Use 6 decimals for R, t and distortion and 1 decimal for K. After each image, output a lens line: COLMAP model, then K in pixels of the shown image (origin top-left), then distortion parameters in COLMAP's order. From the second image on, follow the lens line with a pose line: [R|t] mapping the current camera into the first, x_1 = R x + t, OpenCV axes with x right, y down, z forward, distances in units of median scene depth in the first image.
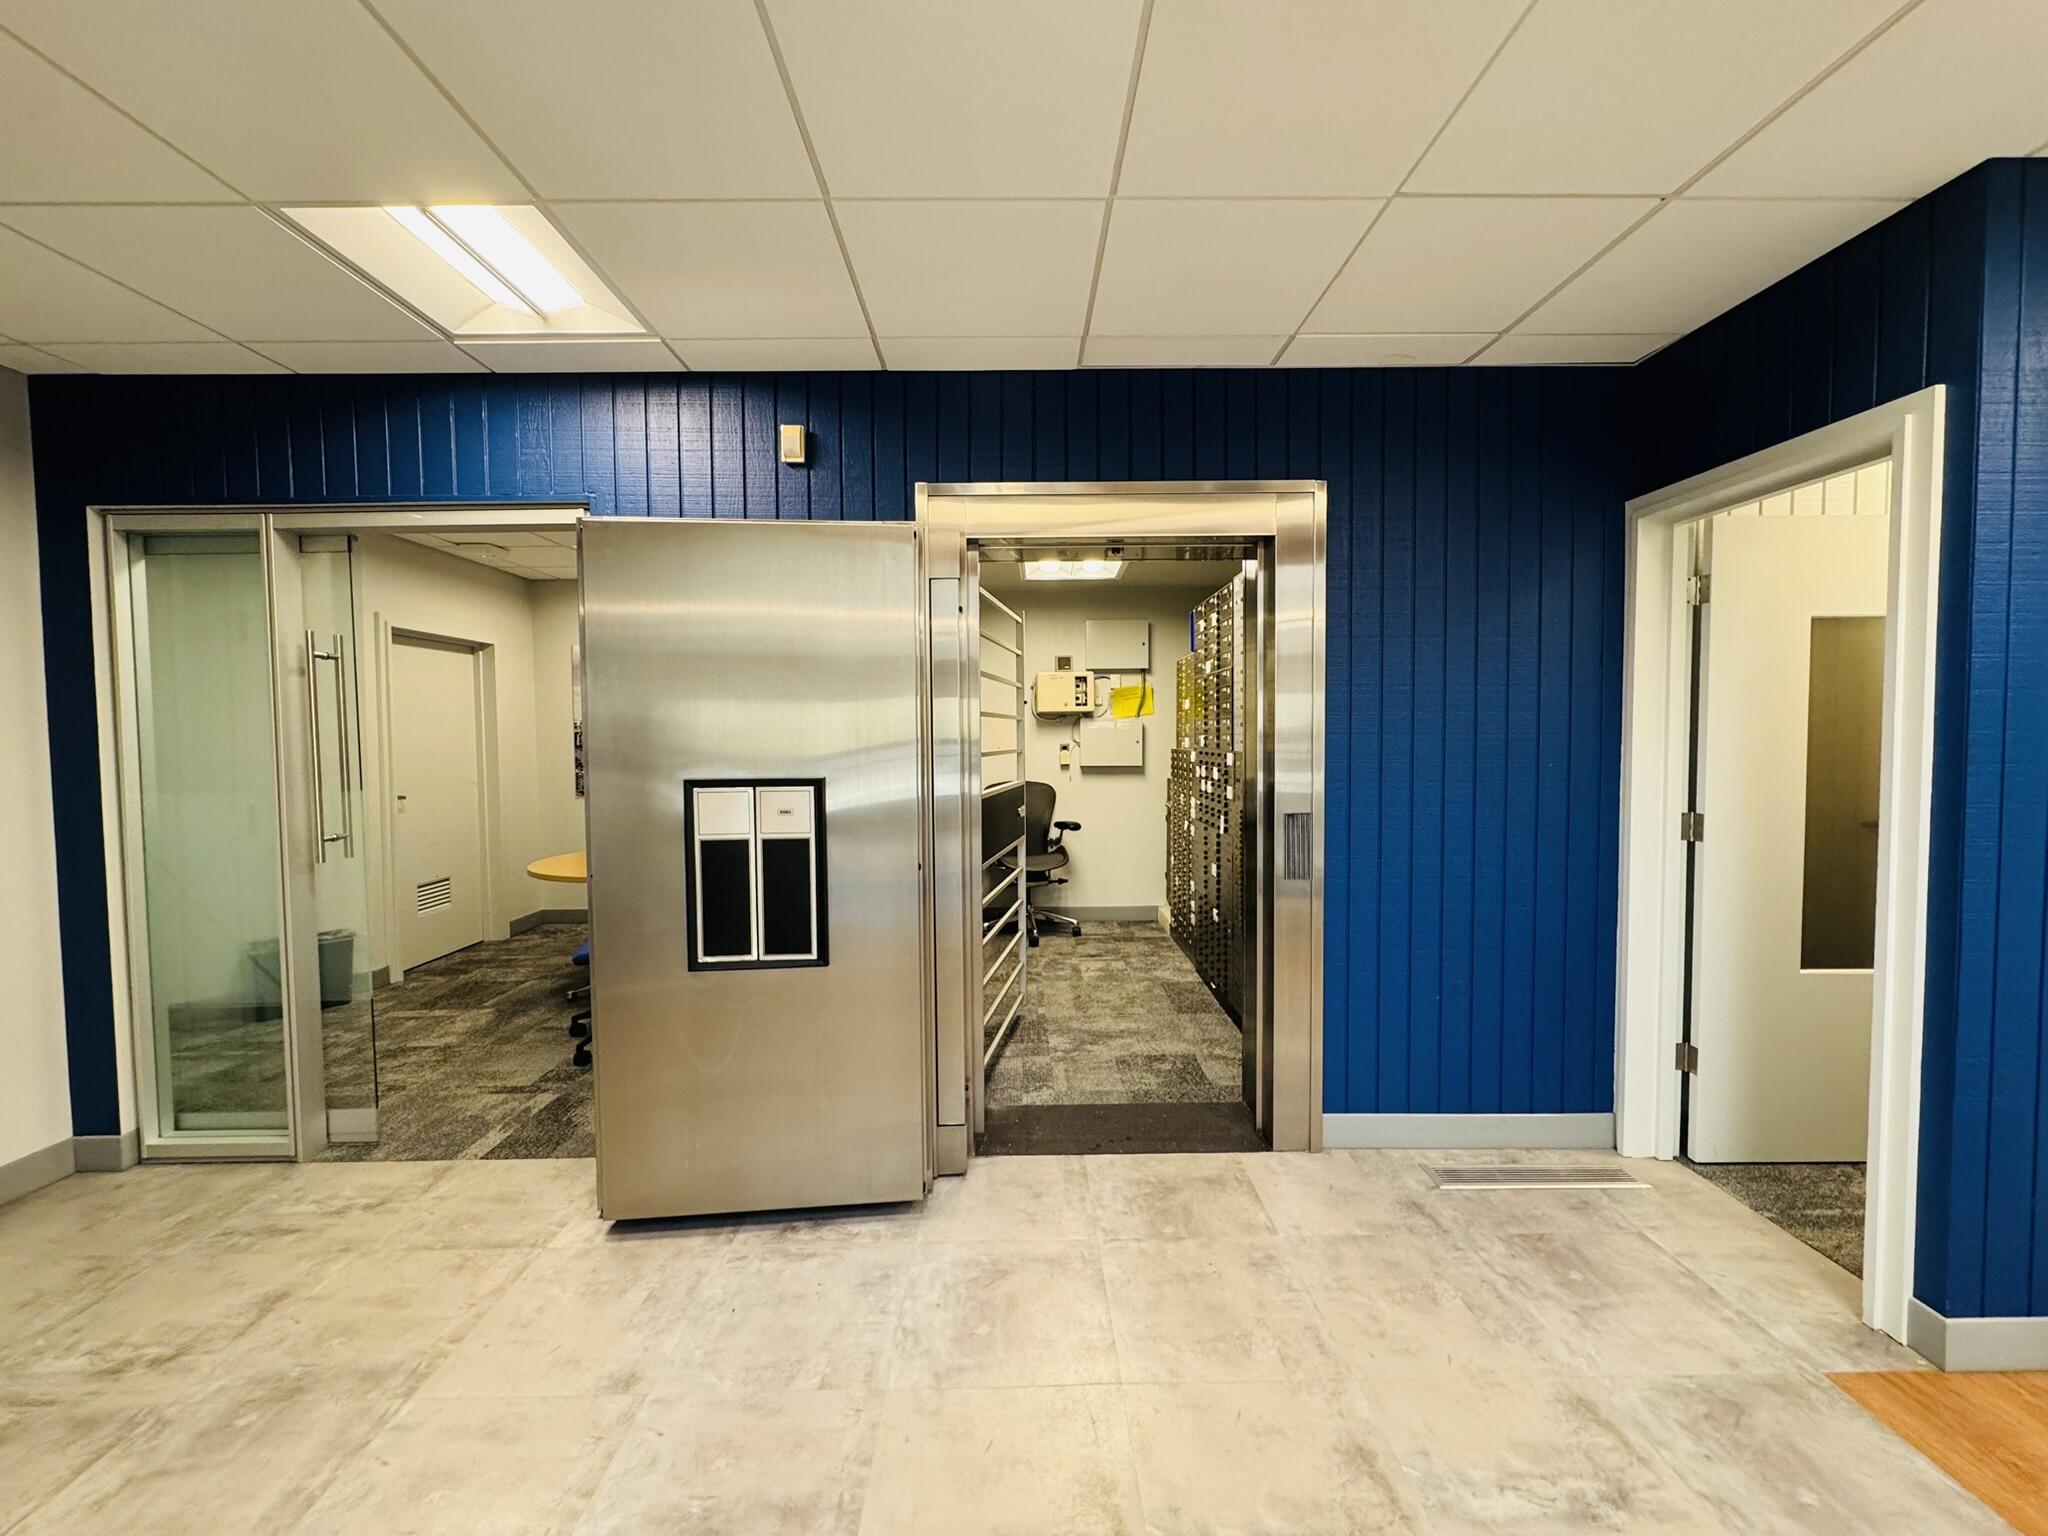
lens RADIAL K [[816.5, 0, 1024.0], [0, 816.5, 768.0], [0, 0, 1]] dist [0.000027, -0.000072]
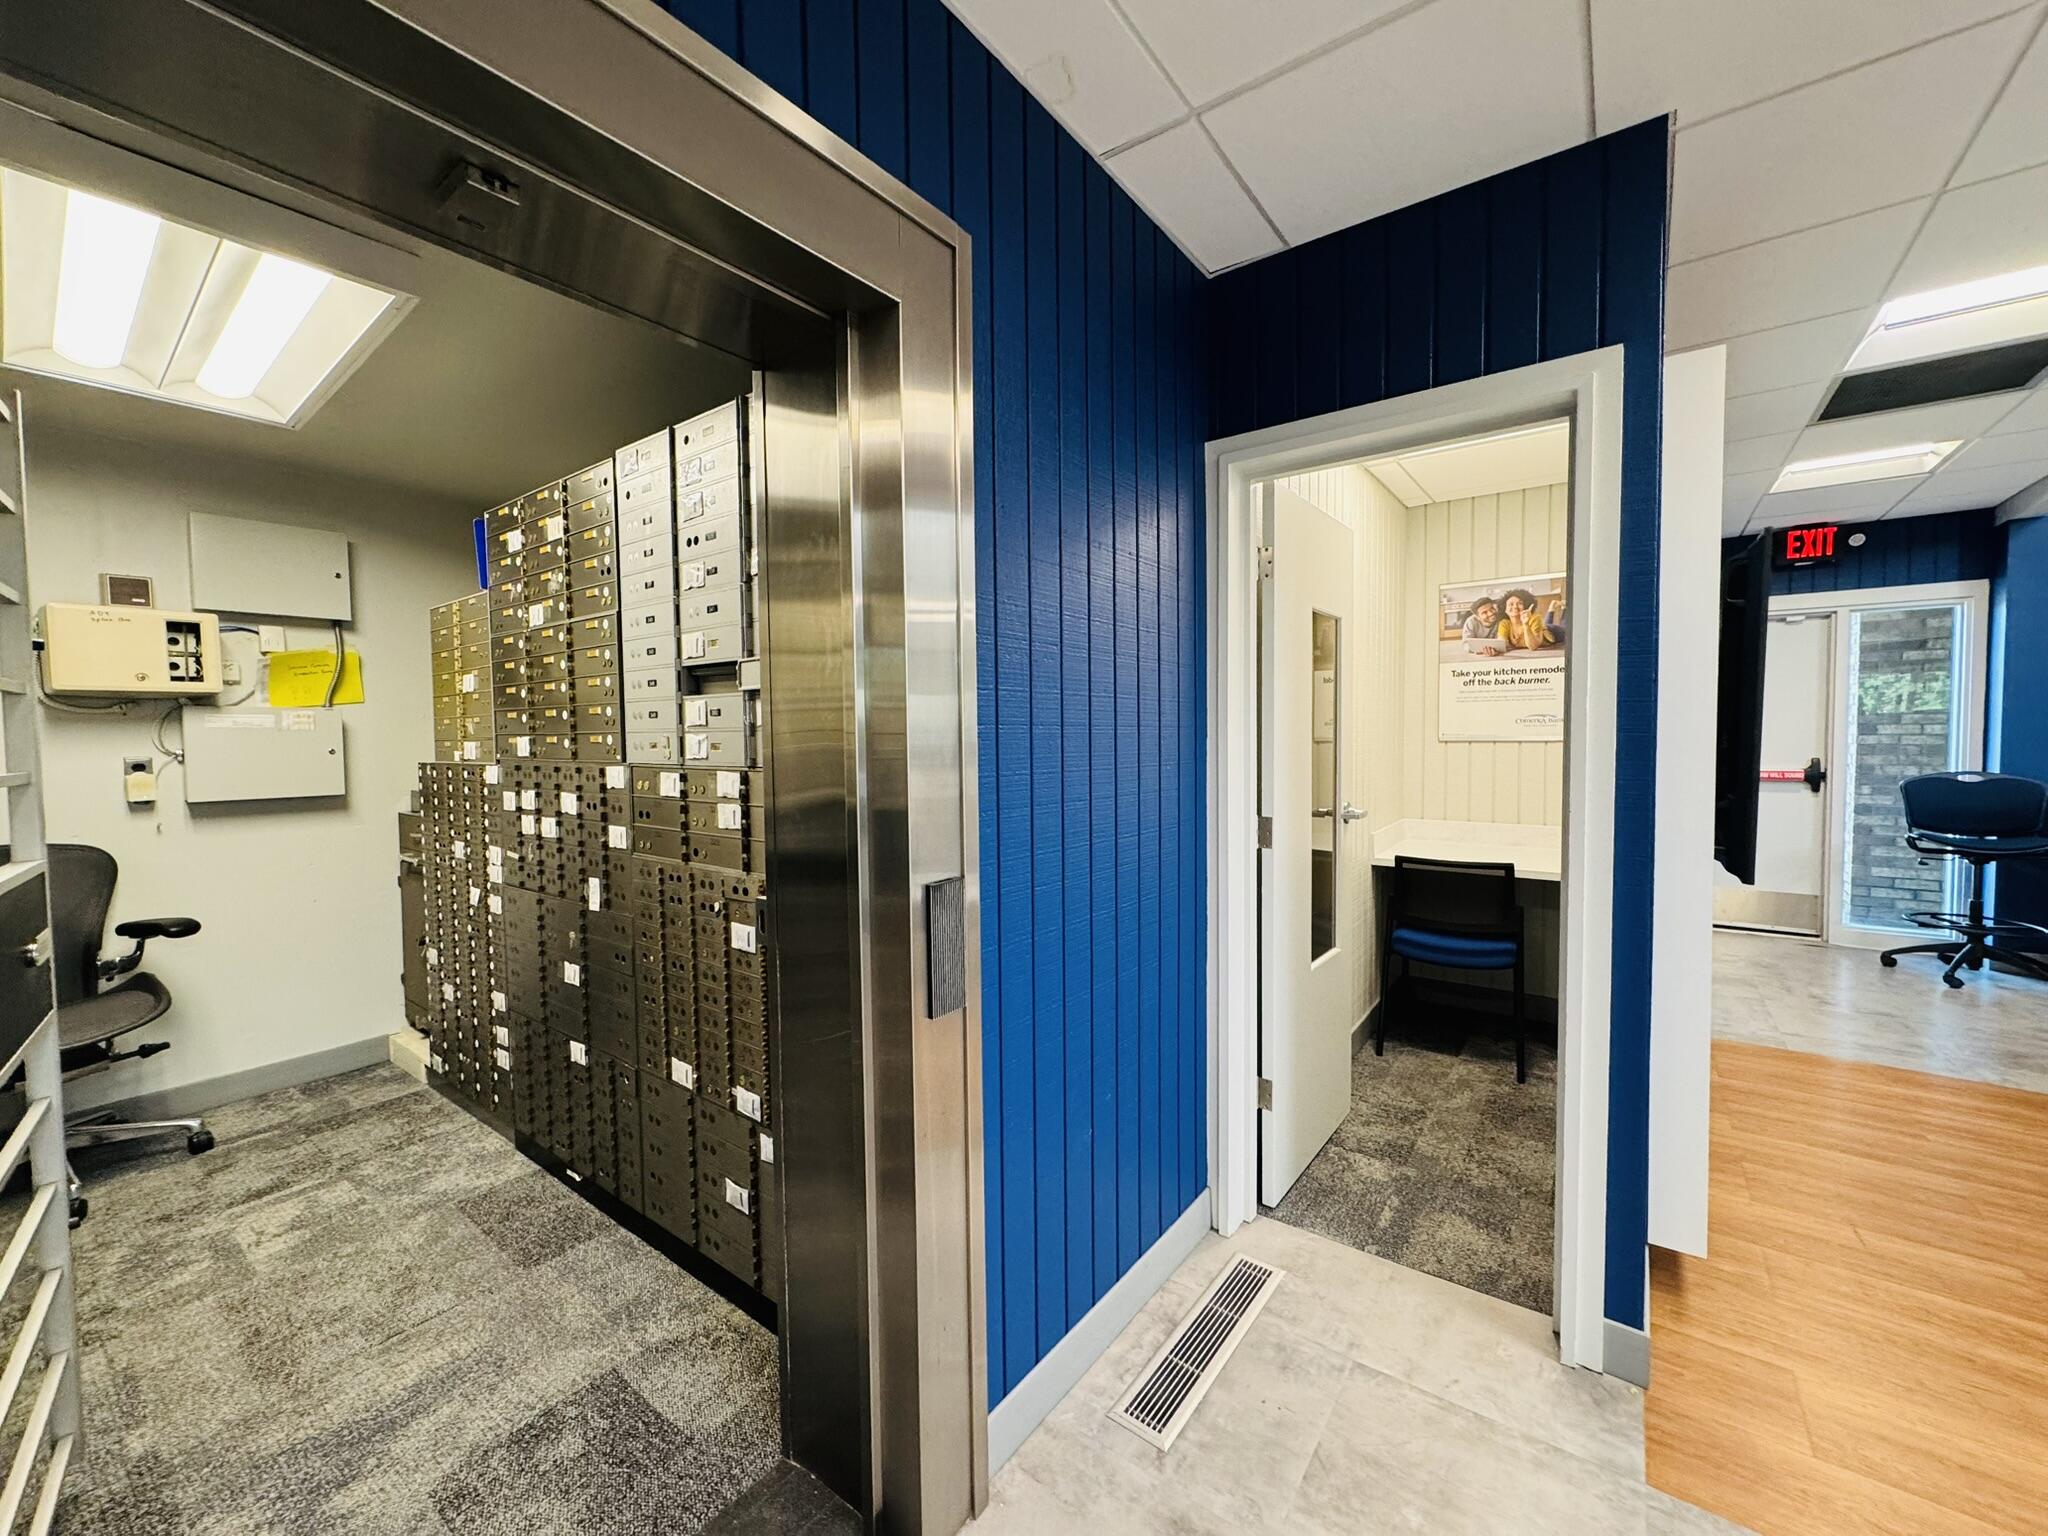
lens RADIAL K [[816.5, 0, 1024.0], [0, 816.5, 768.0], [0, 0, 1]] dist [0.000027, -0.000072]
pose [[0.609888, -0.032438, 0.791823, -0.016896], [0.041700, 0.999091, 0.008810, -0.008463], [-0.791390, 0.027646, 0.610687, 0.364255]]
